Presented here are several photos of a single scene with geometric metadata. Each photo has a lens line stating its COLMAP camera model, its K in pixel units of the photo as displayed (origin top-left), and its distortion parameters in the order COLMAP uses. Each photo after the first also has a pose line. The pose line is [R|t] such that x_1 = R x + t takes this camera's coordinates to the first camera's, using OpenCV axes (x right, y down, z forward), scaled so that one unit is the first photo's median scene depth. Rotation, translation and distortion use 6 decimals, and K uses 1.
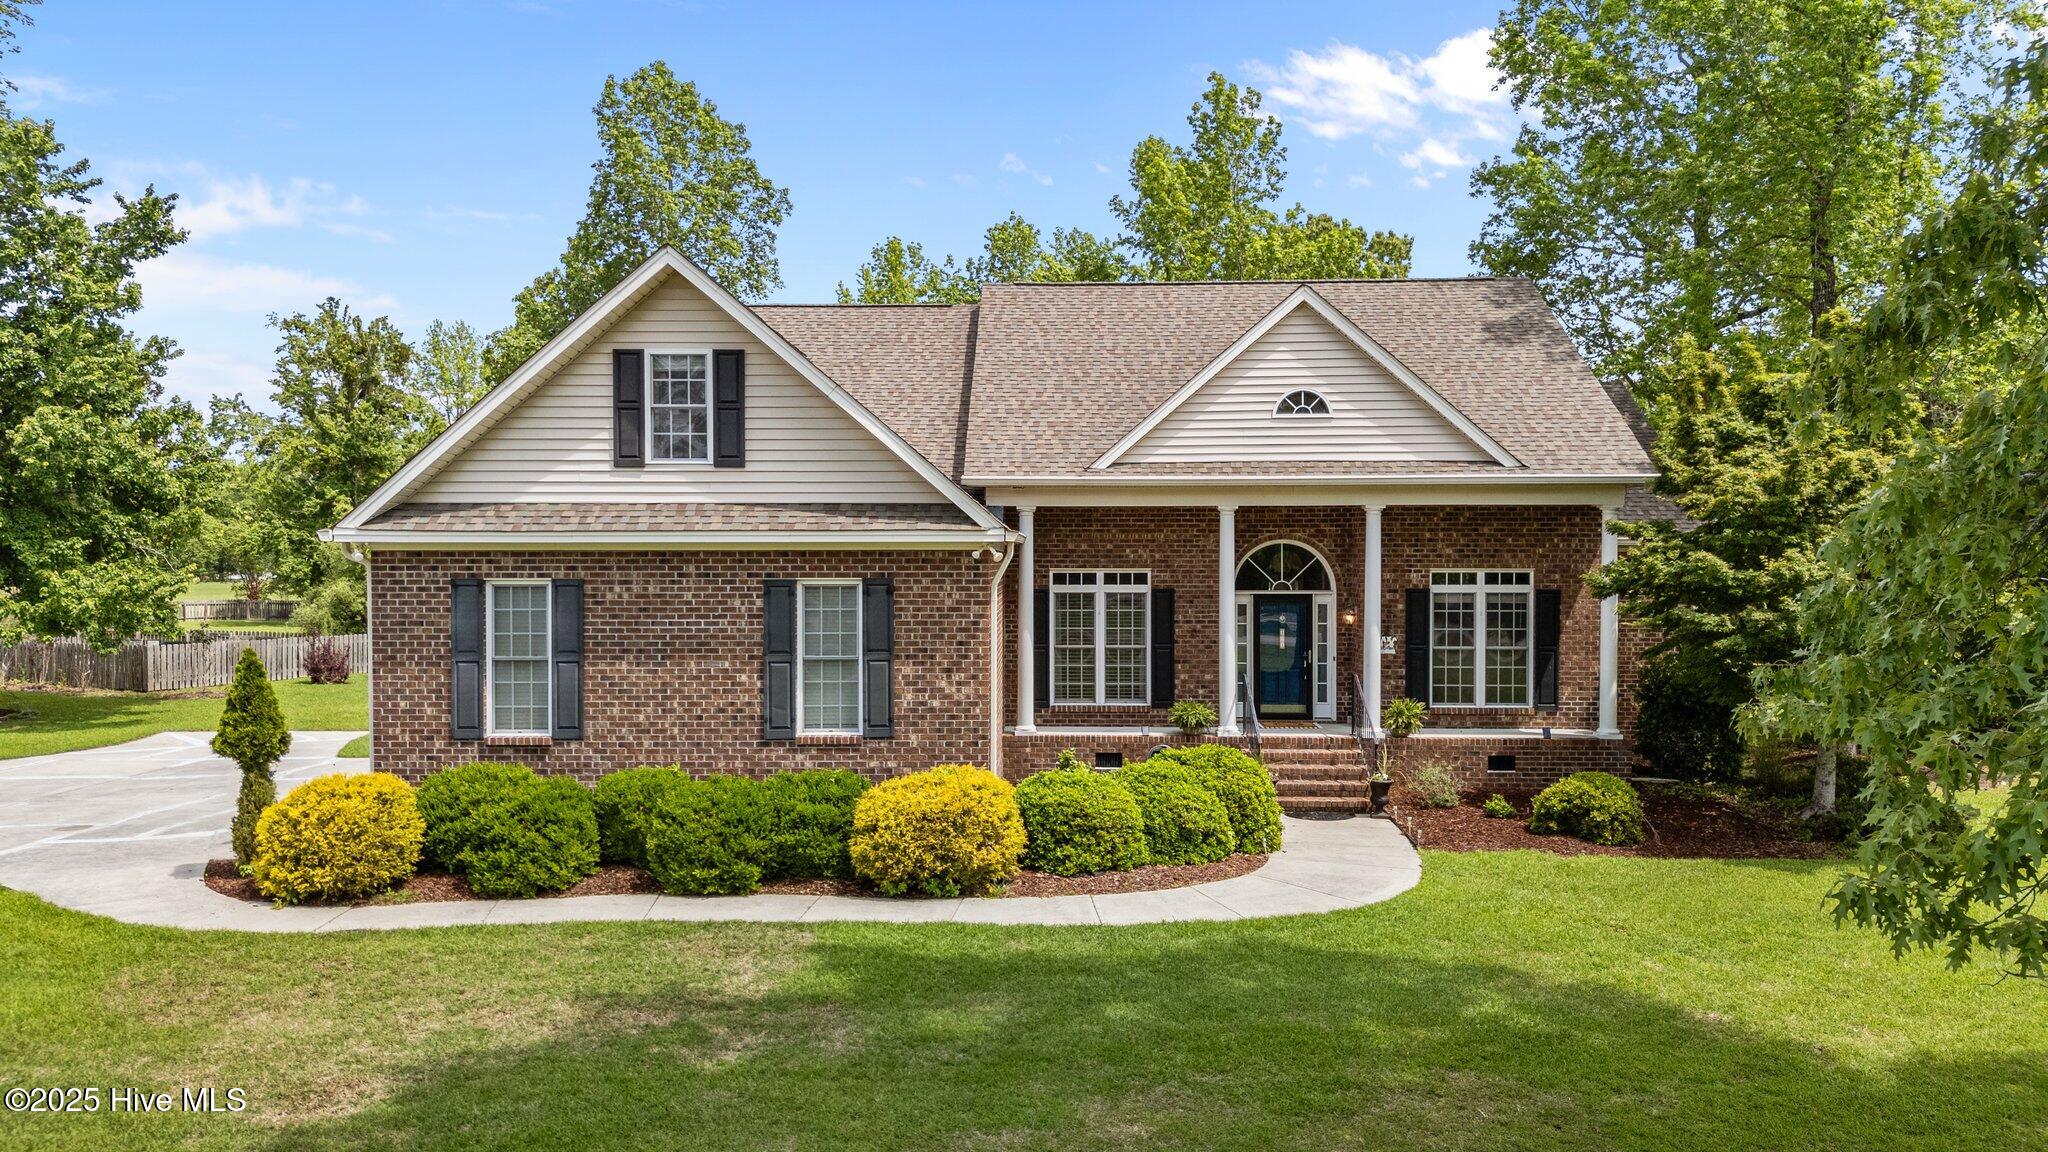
lens RADIAL K [[1513.5, 0, 1024.0], [0, 1513.5, 576.0], [0, 0, 1]] dist [0.059984, -0.000771]
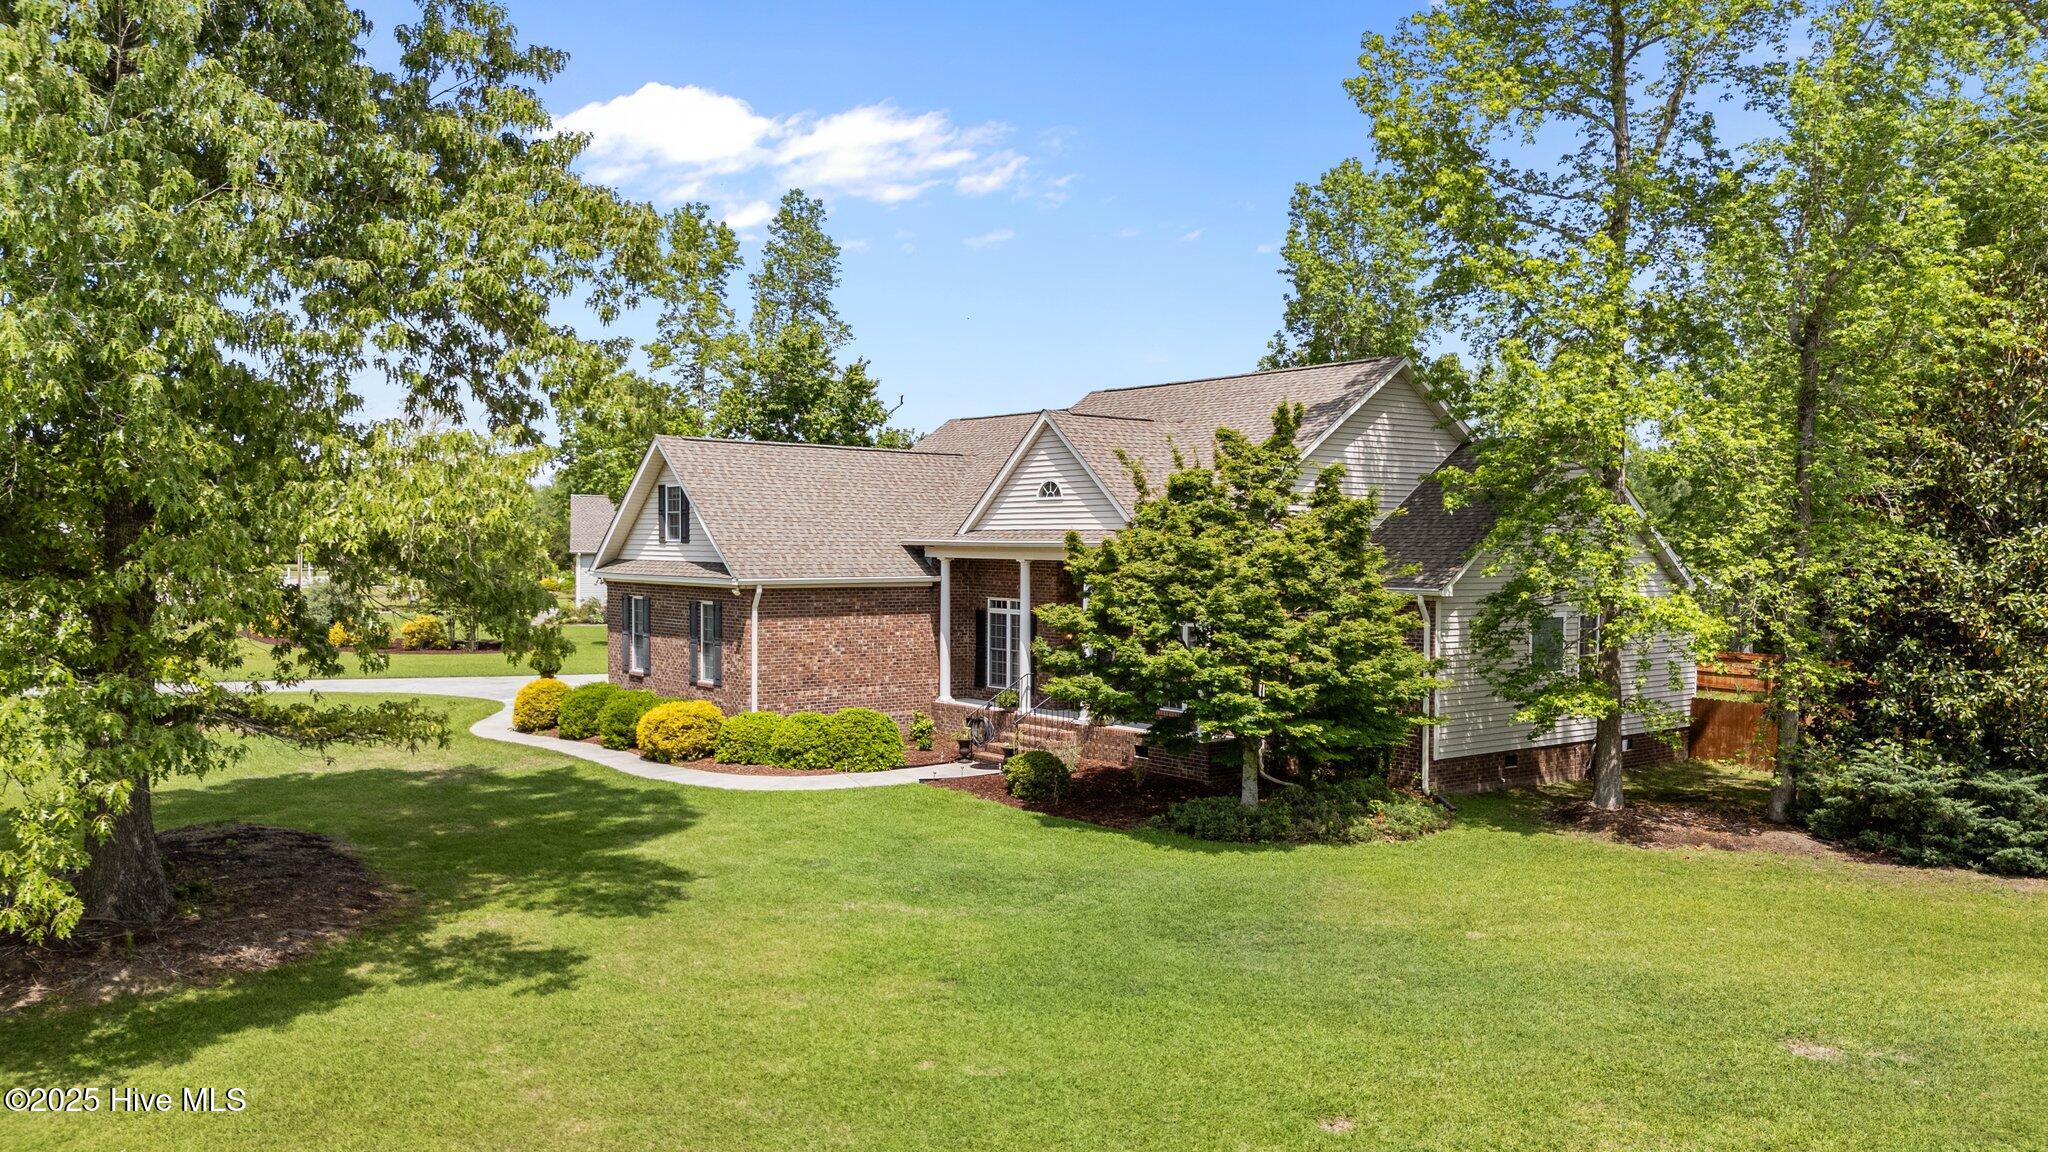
lens RADIAL K [[1513.5, 0, 1024.0], [0, 1513.5, 576.0], [0, 0, 1]] dist [0.059984, -0.000771]
pose [[0.638093, 0.022619, -0.769627, 1.617148], [-0.015186, 0.999744, 0.016792, -0.069710], [0.769809, 0.000972, 0.638273, 0.073677]]
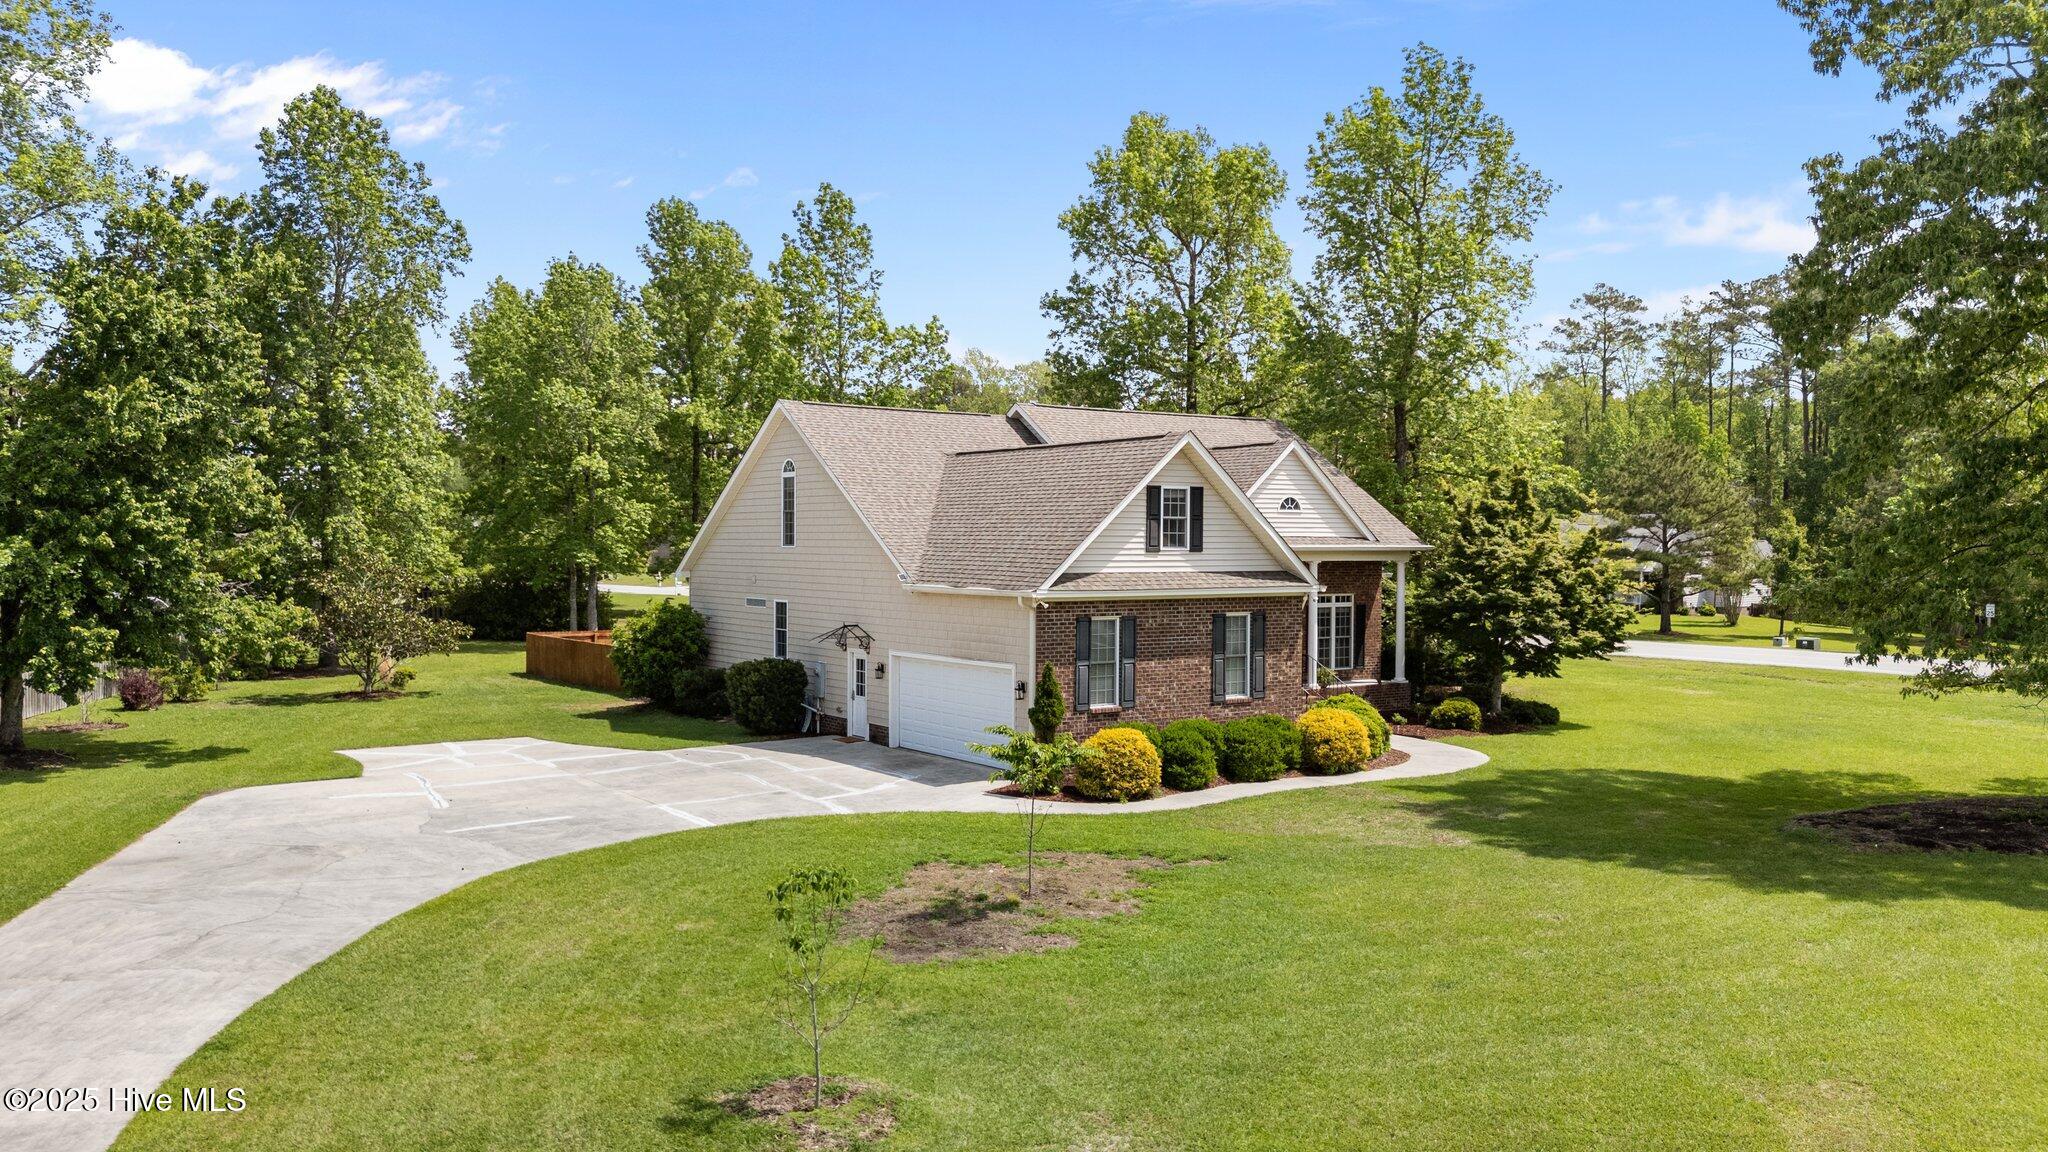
lens RADIAL K [[1513.5, 0, 1024.0], [0, 1513.5, 576.0], [0, 0, 1]] dist [0.059984, -0.000771]
pose [[0.811374, -0.009047, 0.584457, -1.406663], [0.001664, 0.999912, 0.013168, -0.066926], [-0.584525, -0.009712, 0.811318, -0.335499]]
